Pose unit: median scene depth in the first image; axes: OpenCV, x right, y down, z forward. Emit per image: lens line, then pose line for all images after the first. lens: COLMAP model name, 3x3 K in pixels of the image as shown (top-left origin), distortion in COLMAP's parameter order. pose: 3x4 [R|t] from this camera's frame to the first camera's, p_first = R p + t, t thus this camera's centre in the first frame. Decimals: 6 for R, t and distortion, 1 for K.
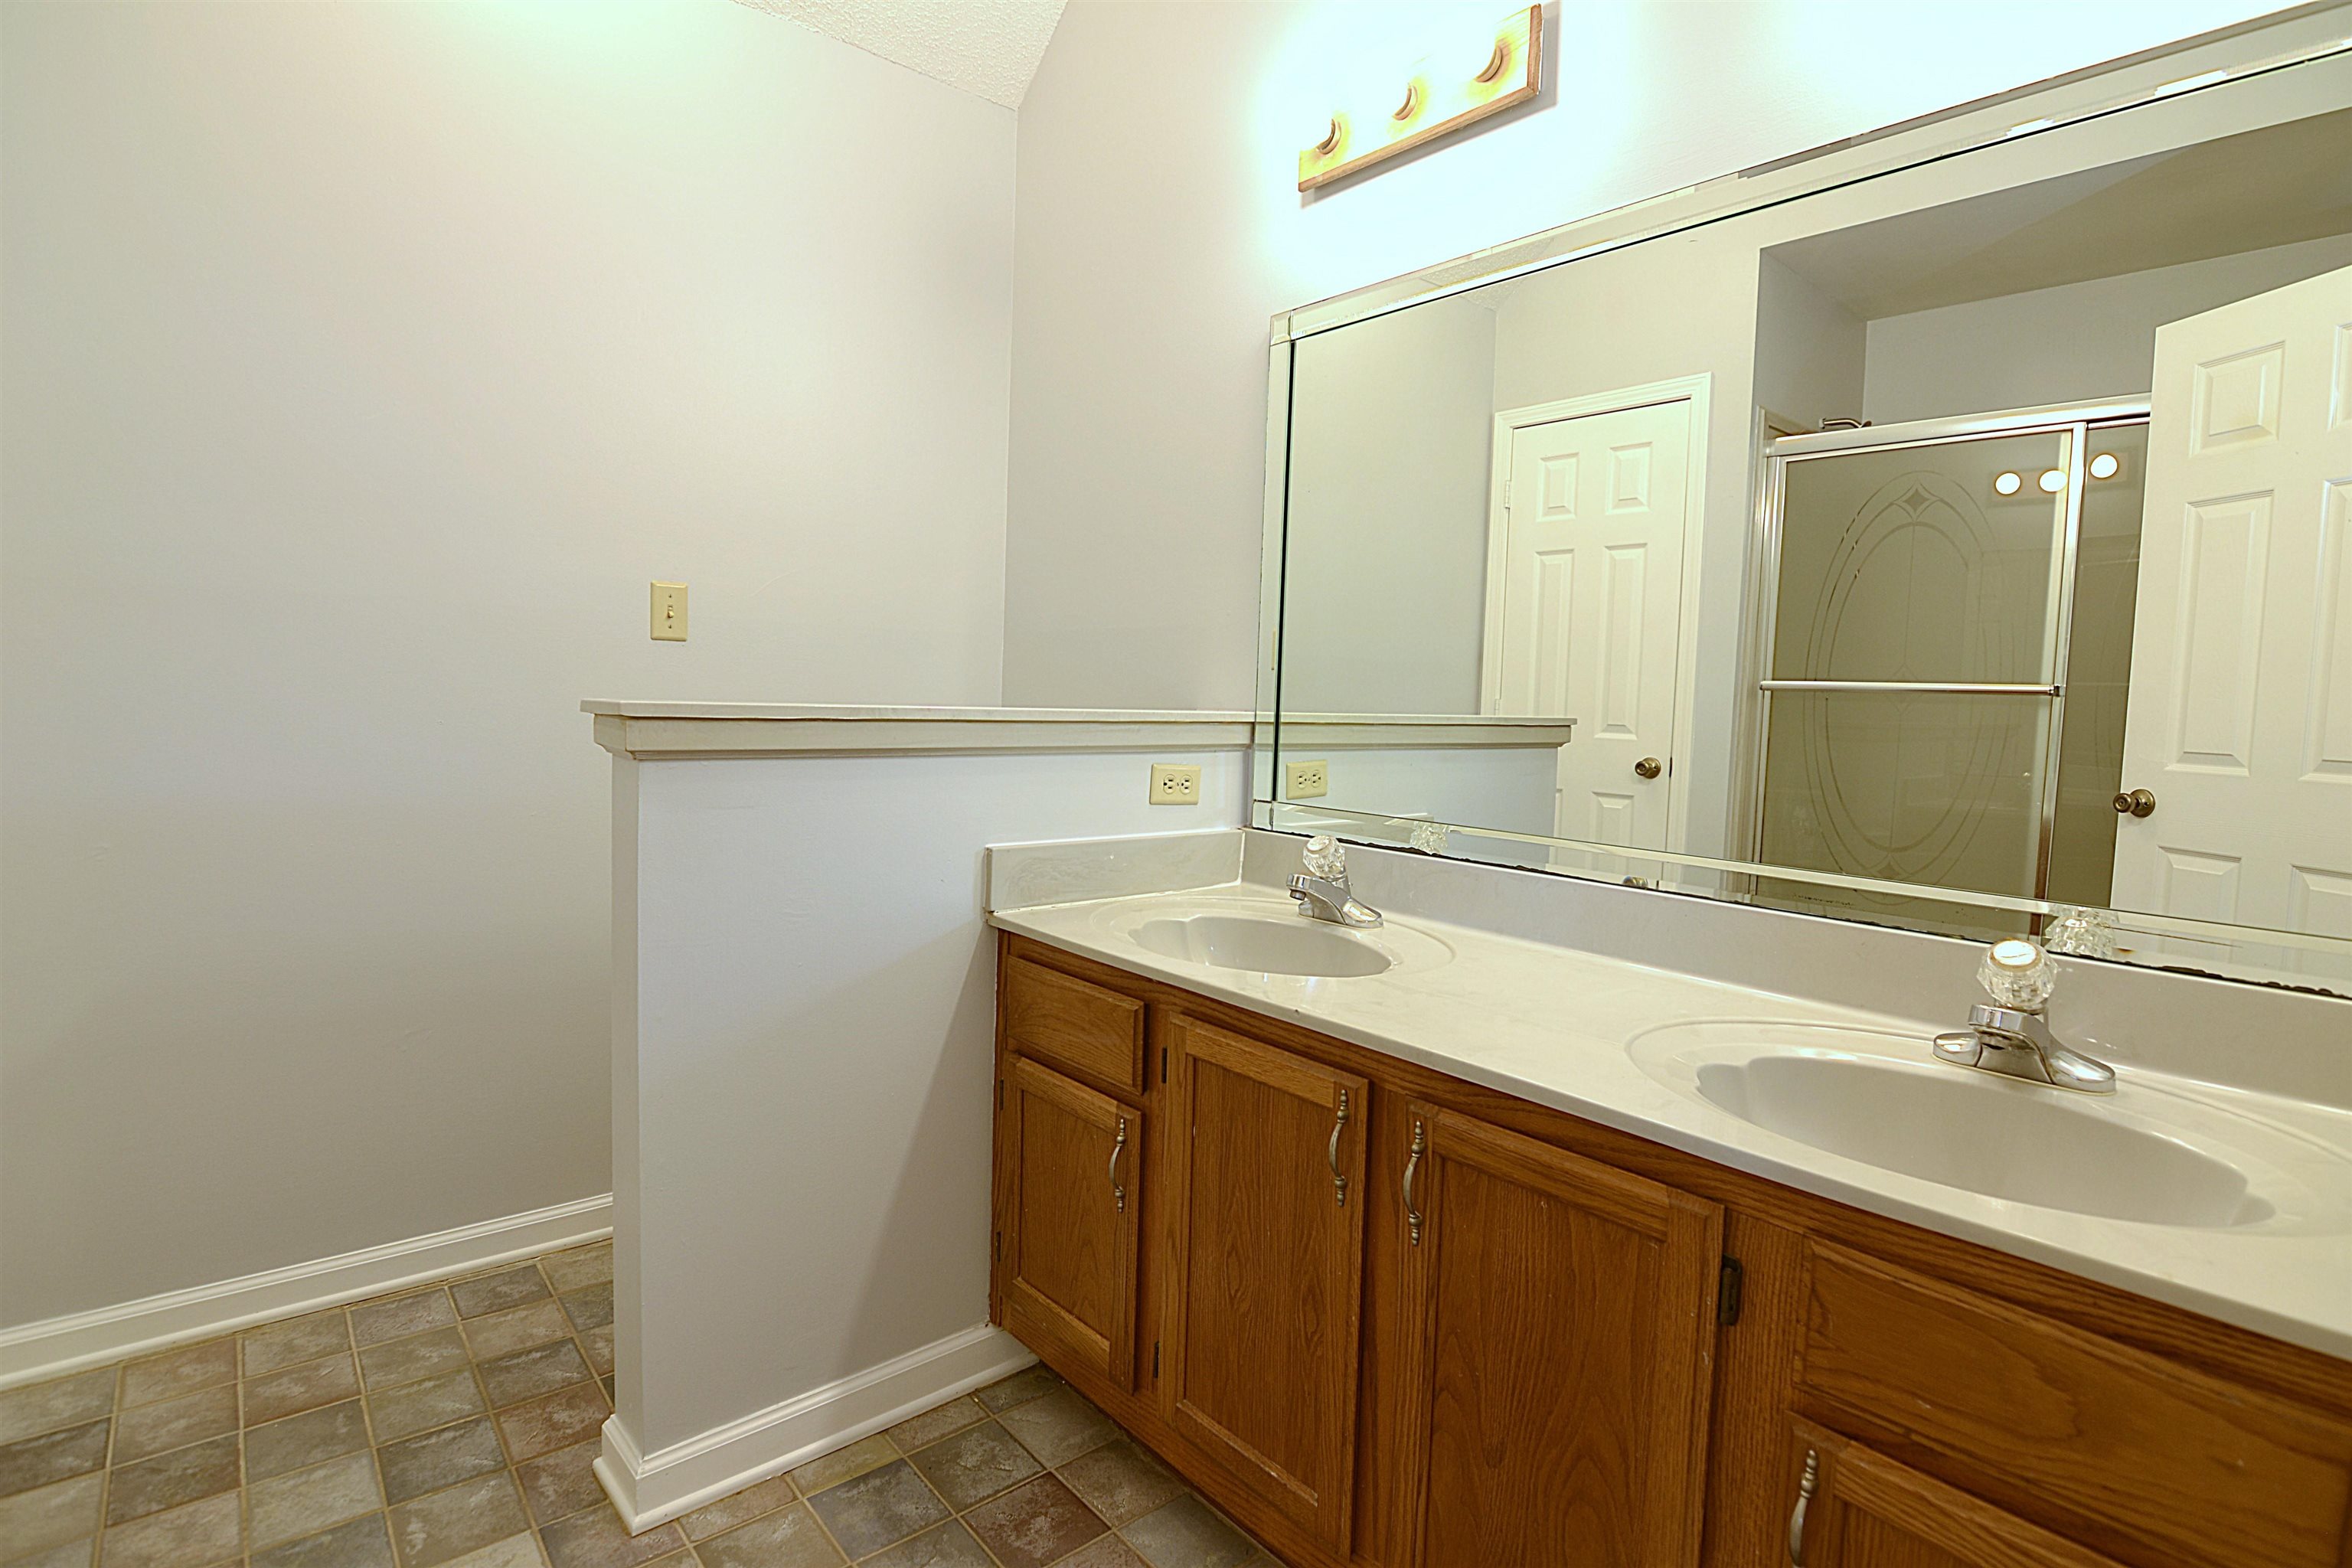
lens RADIAL K [[1152.9, 0, 1173.3], [0, 1152.9, 767.7], [0, 0, 1]] dist [-0.016547, -0.004086]
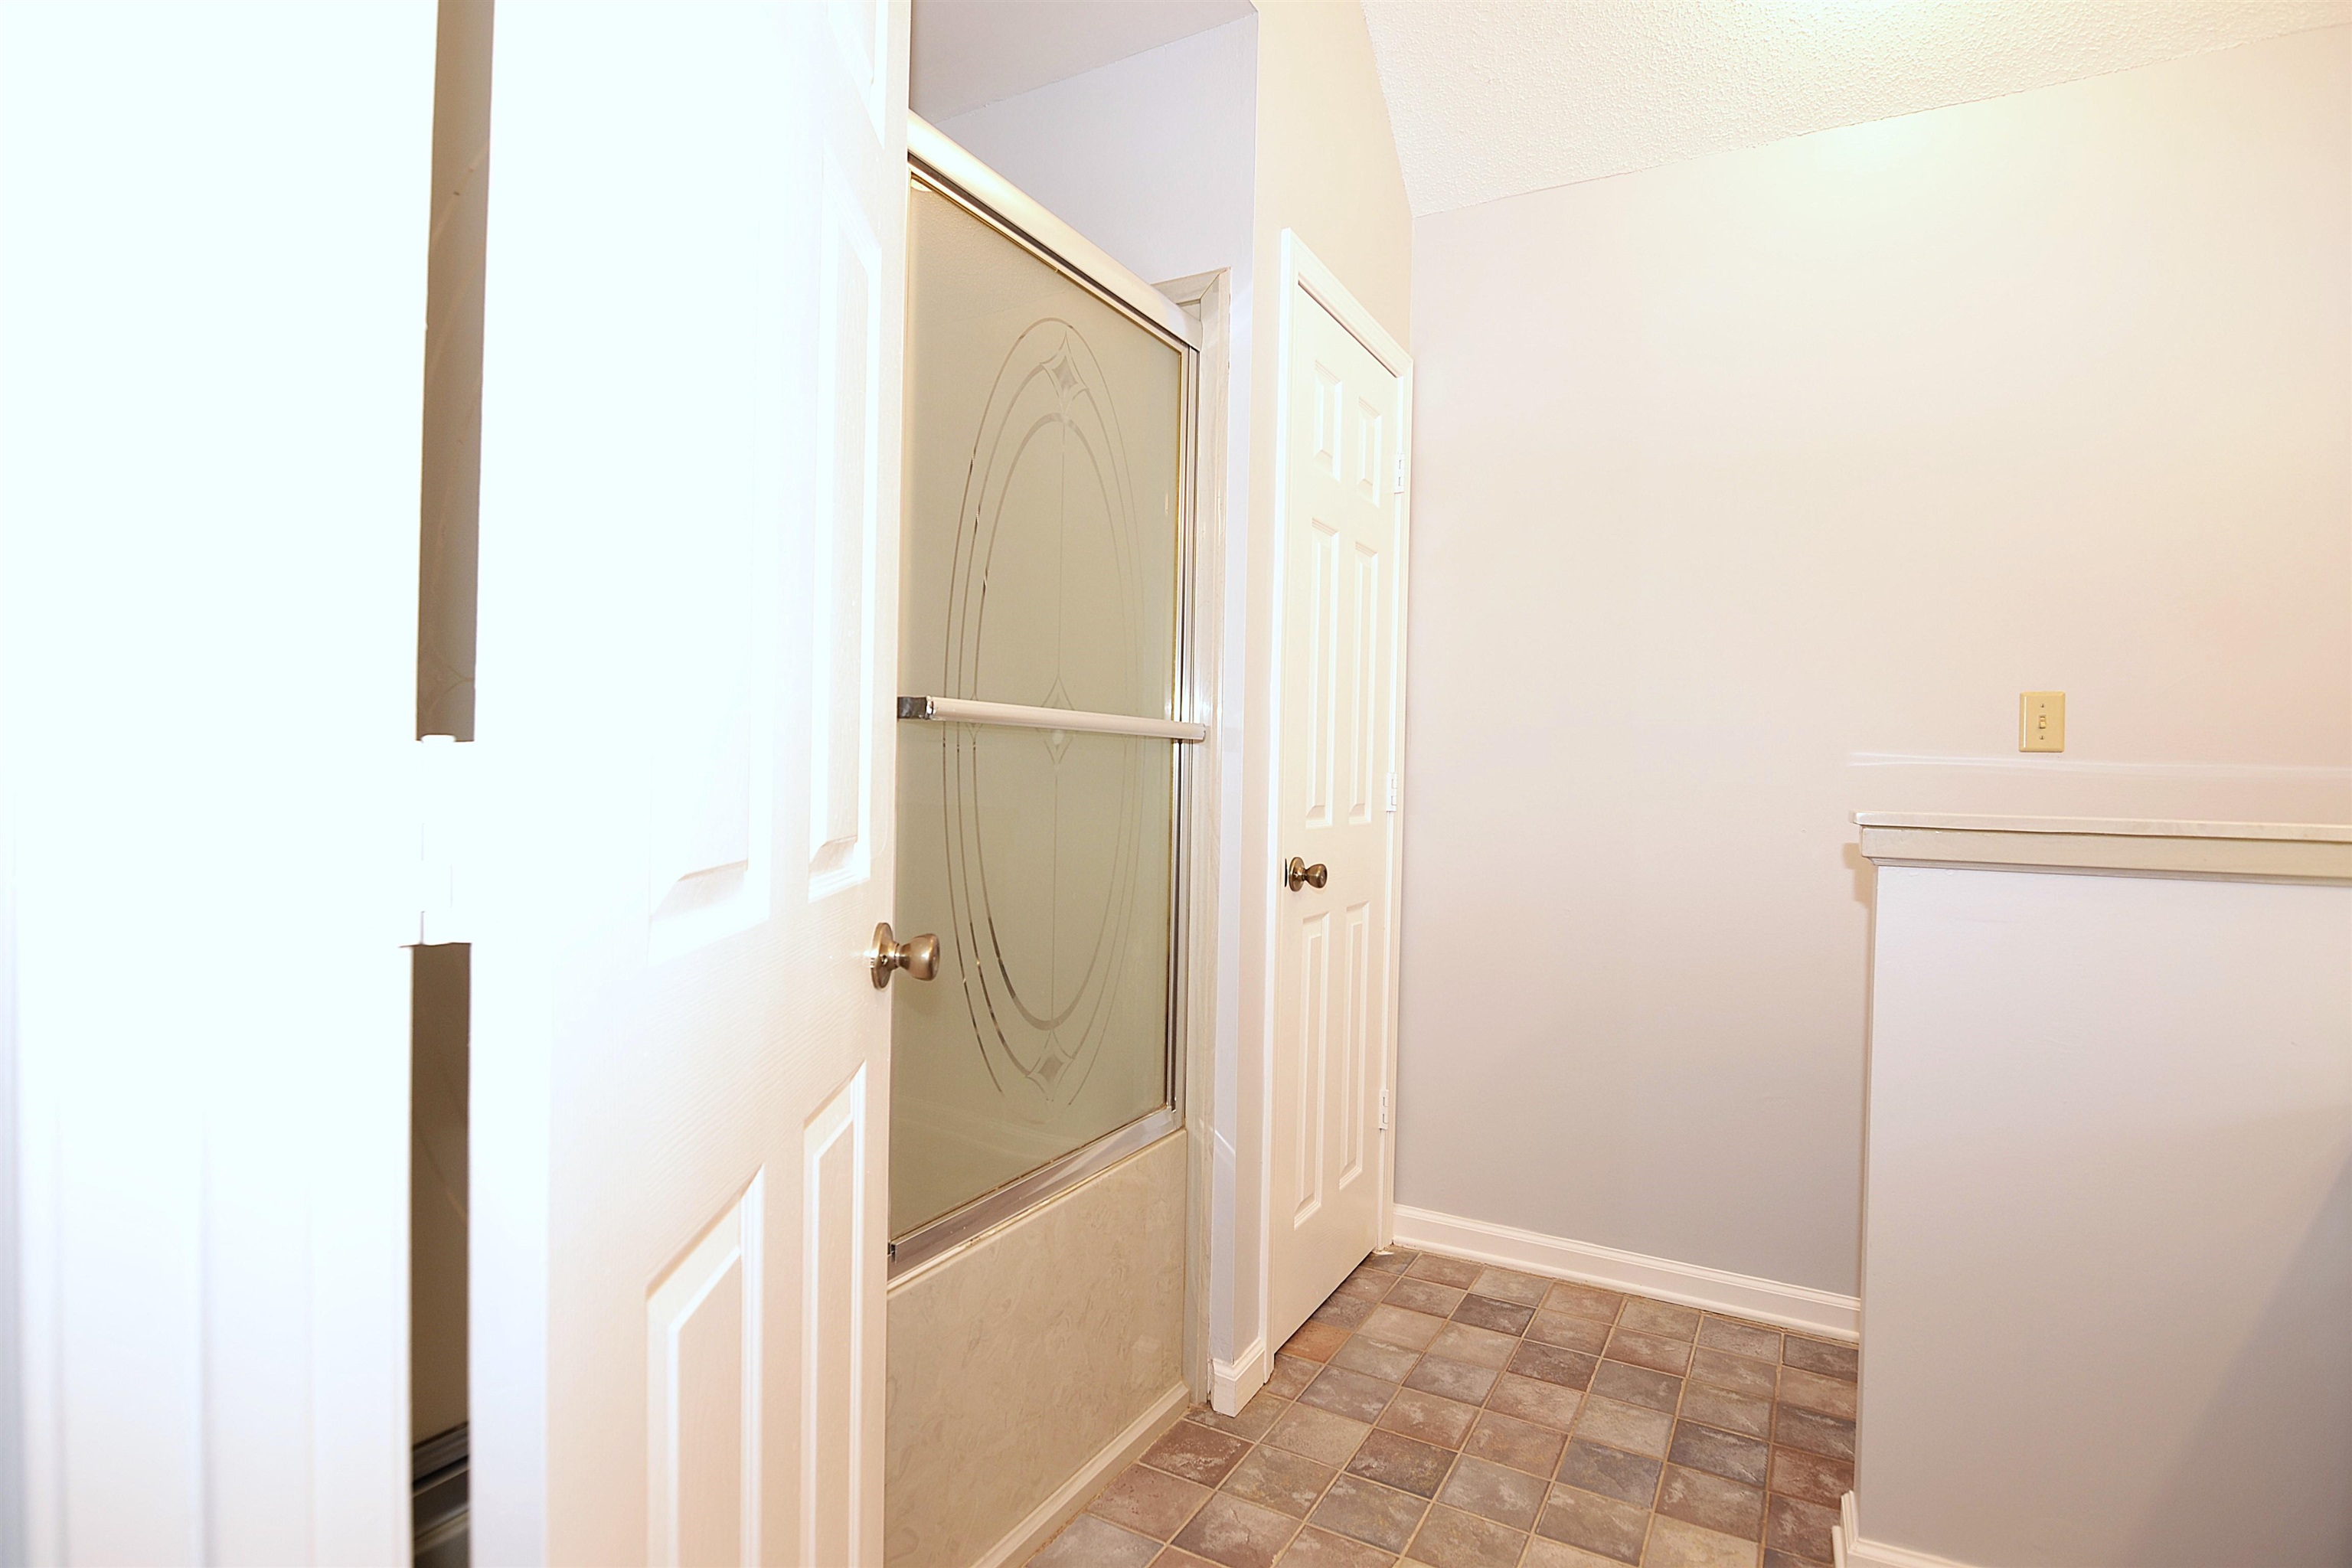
lens RADIAL K [[1152.9, 0, 1172.8], [0, 1152.9, 787.4], [0, 0, 1]] dist [-0.016547, -0.004086]
pose [[0.360861, -0.011047, -0.932554, 0.256490], [-0.067172, 0.997025, -0.037804, 0.003341], [0.930197, 0.076283, 0.359046, -0.004204]]
